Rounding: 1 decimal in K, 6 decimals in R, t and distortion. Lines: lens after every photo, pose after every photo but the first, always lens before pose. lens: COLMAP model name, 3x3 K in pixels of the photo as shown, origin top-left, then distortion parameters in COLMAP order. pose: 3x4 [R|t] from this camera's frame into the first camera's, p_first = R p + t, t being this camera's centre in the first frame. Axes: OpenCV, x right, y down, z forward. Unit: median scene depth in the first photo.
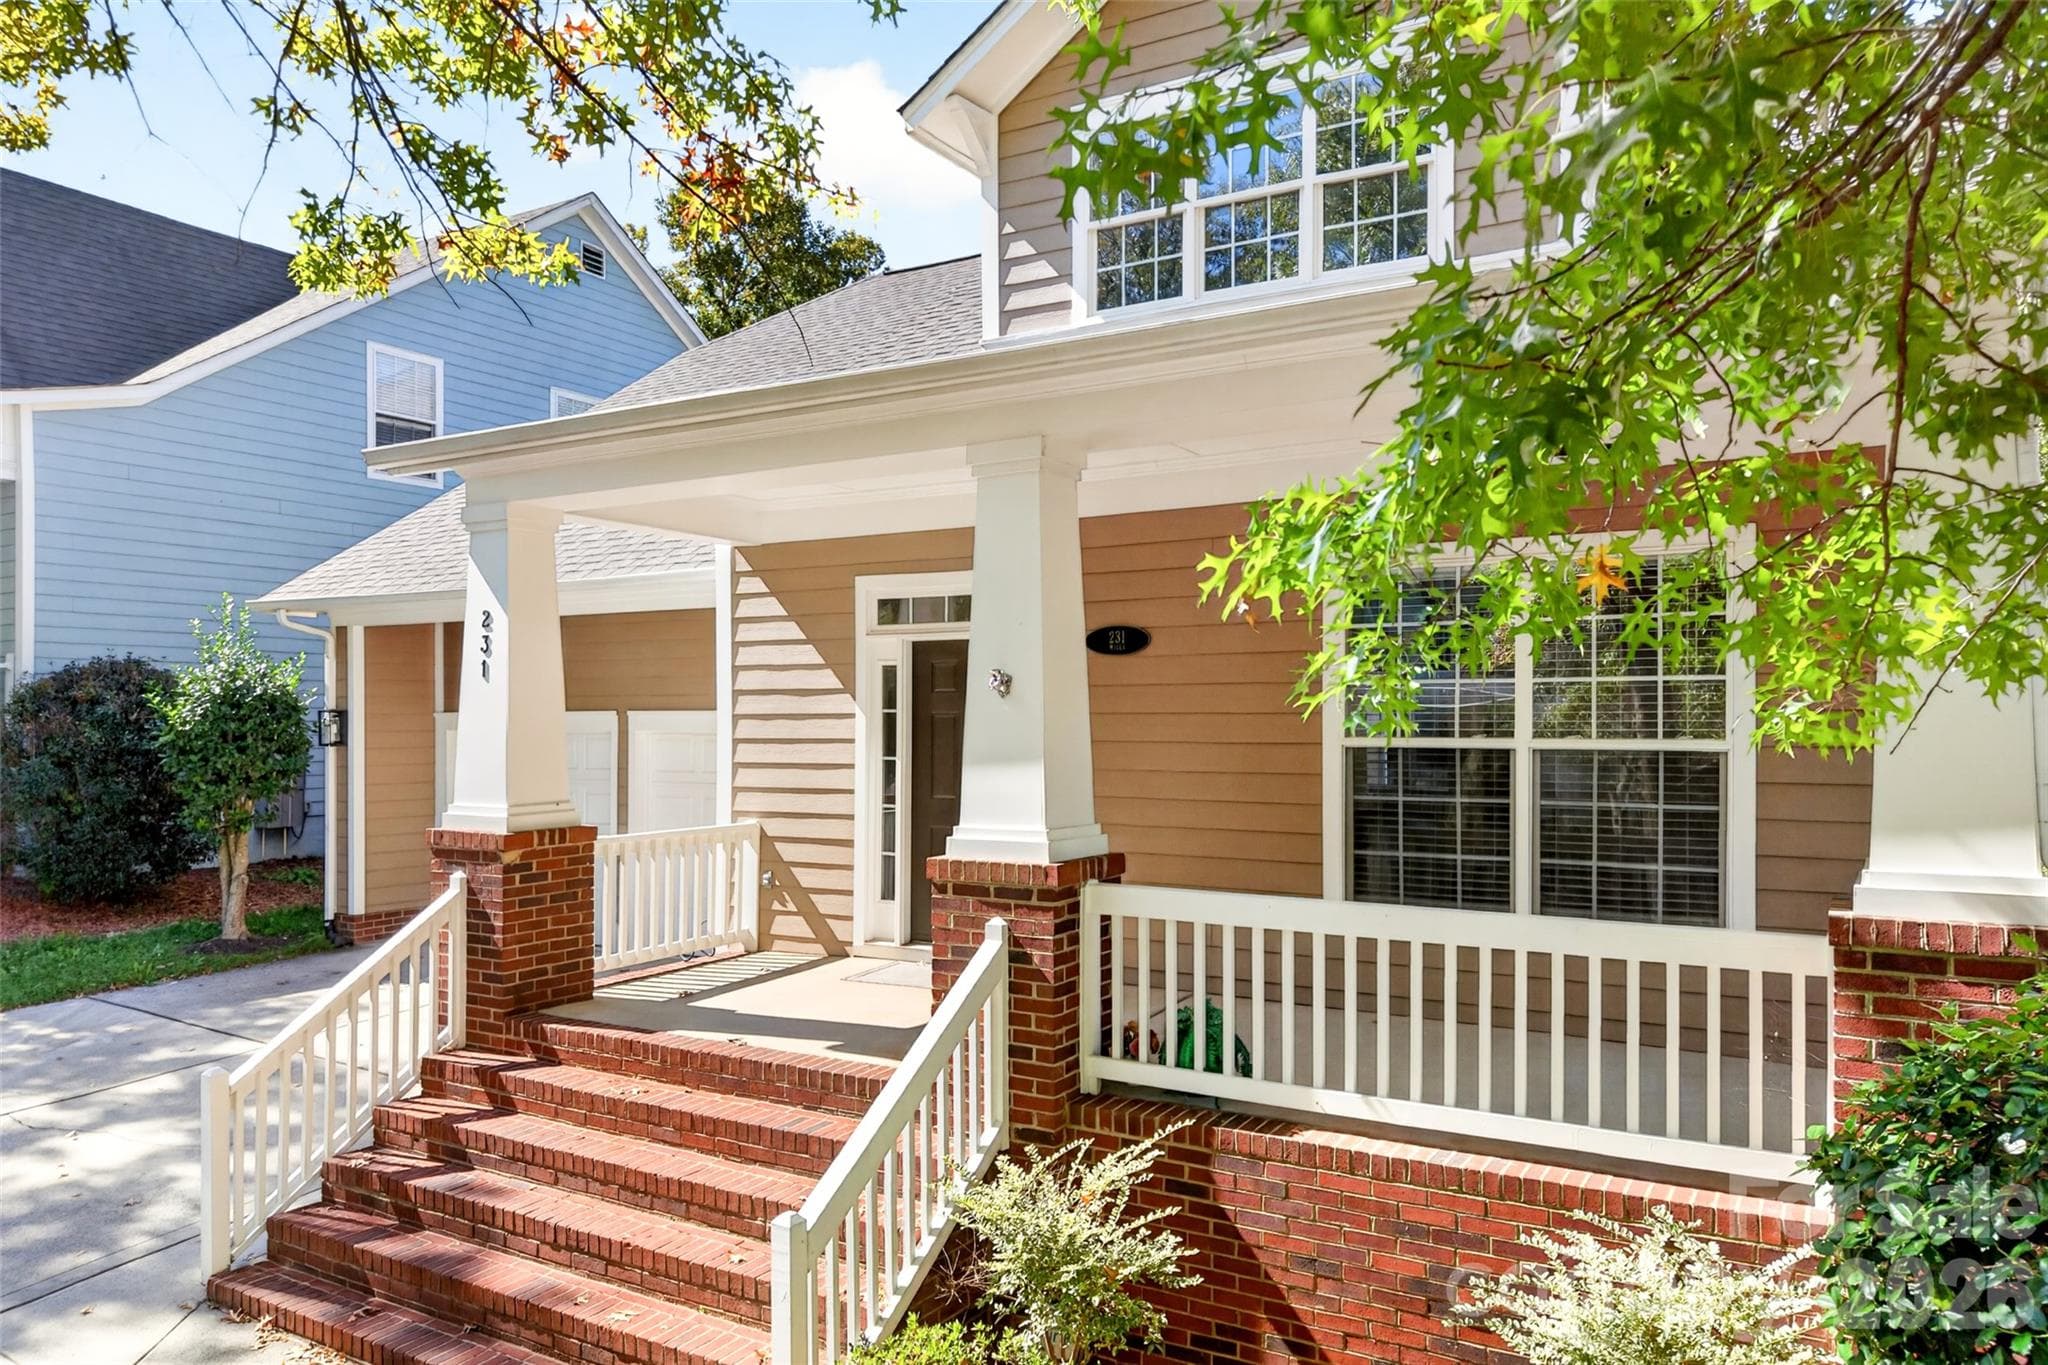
lens RADIAL K [[1433.9, 0, 1024.0], [0, 1433.9, 682.5], [0, 0, 1]] dist [0.089780, 0.000318]
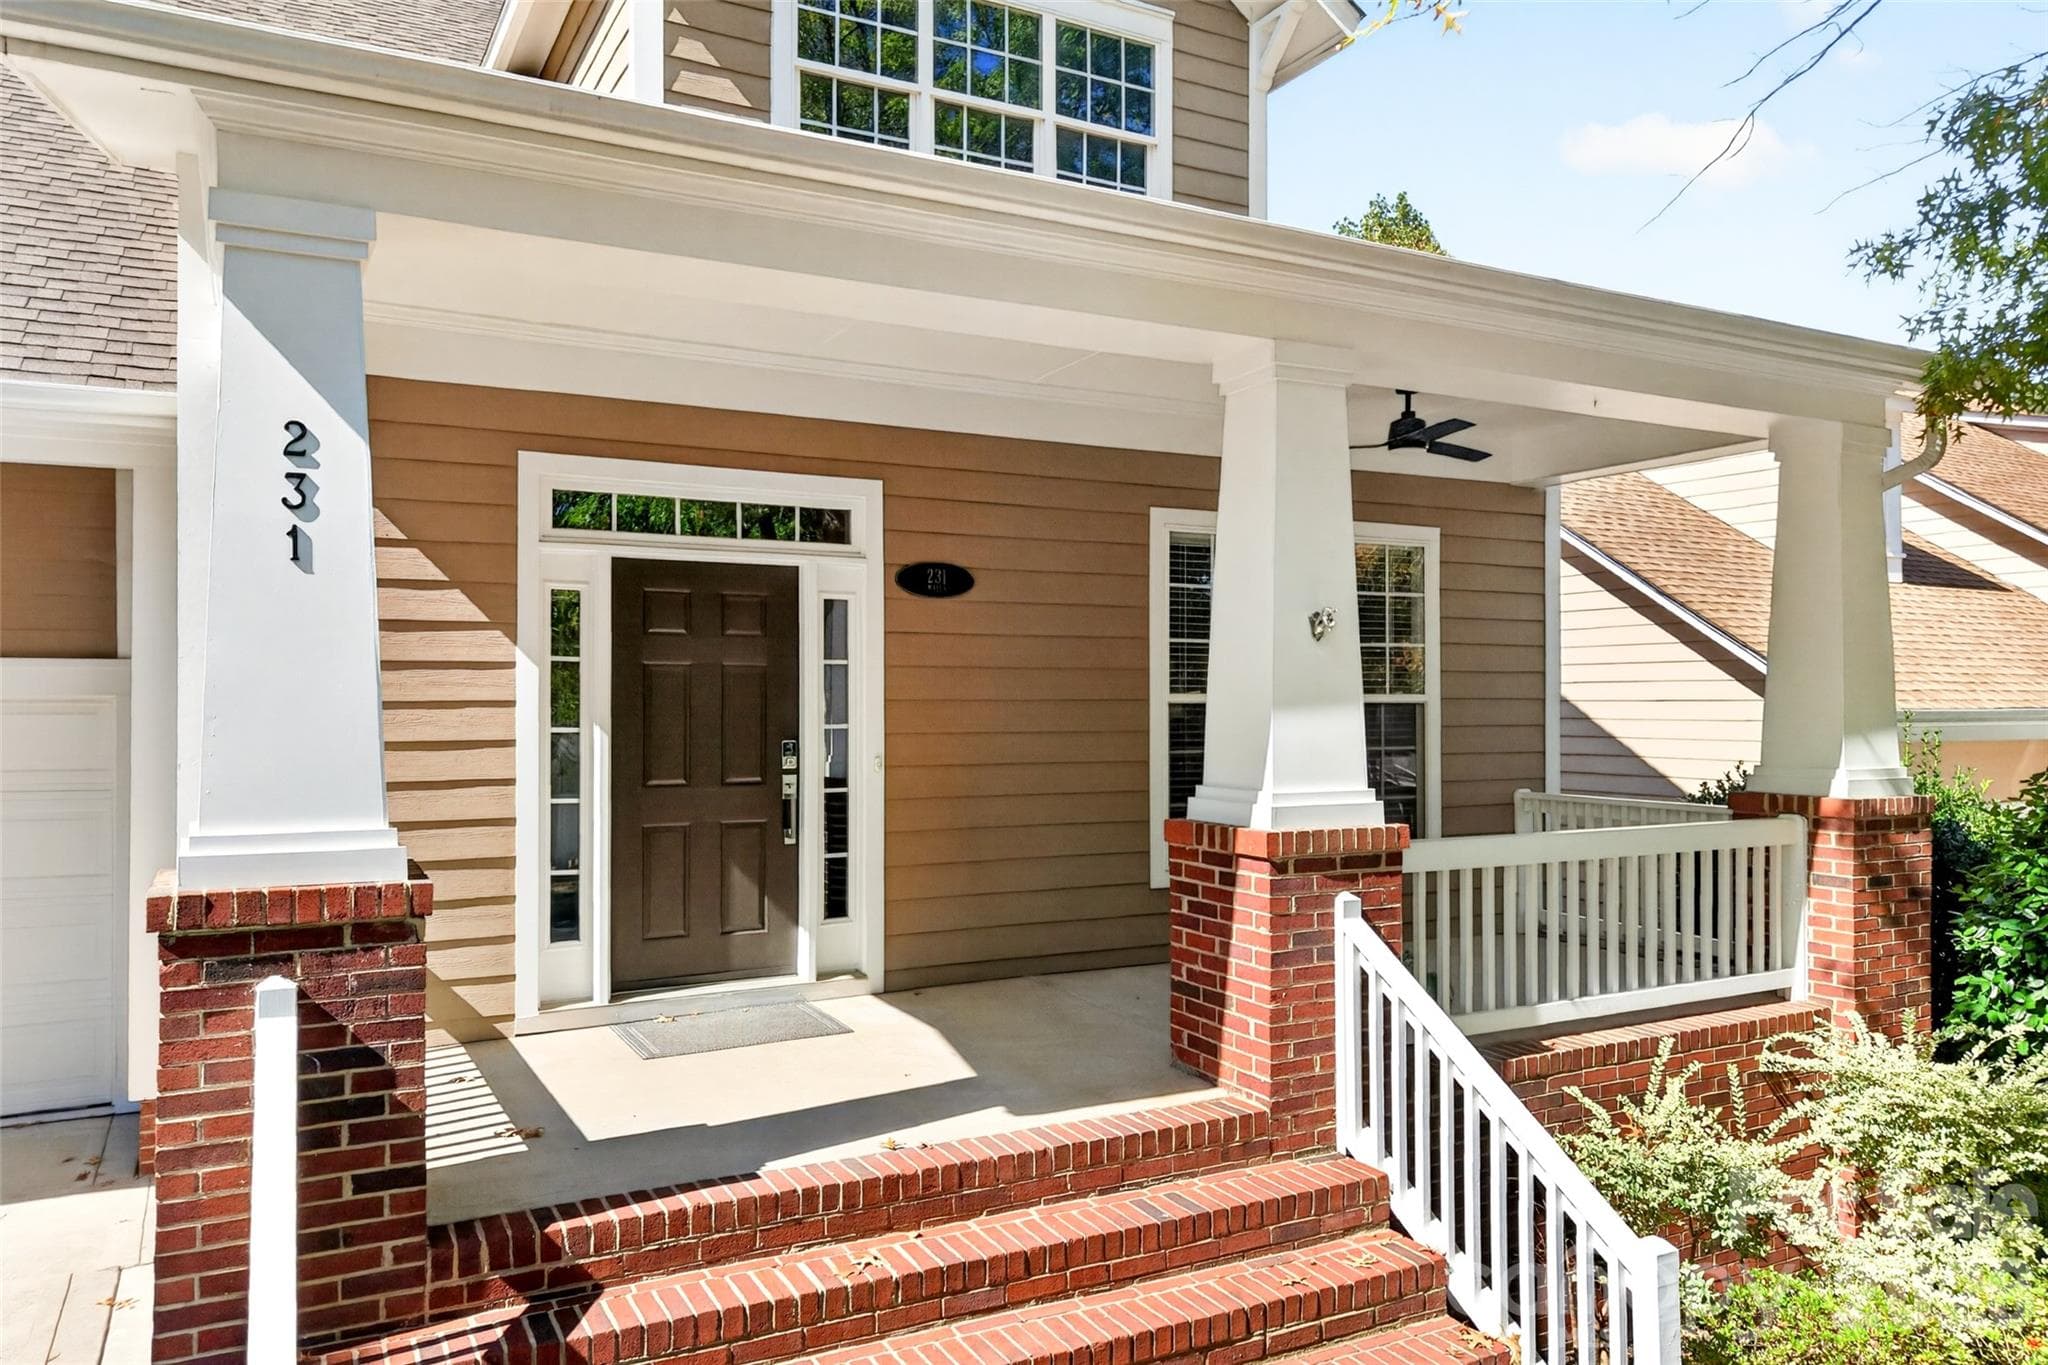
lens RADIAL K [[1433.9, 0, 1024.0], [0, 1433.9, 682.5], [0, 0, 1]] dist [0.089780, 0.000318]
pose [[0.507800, 0.010040, 0.861417, -0.640428], [-0.020188, 0.999796, 0.000248, 0.029765], [-0.861238, -0.017517, 0.507899, 0.532230]]
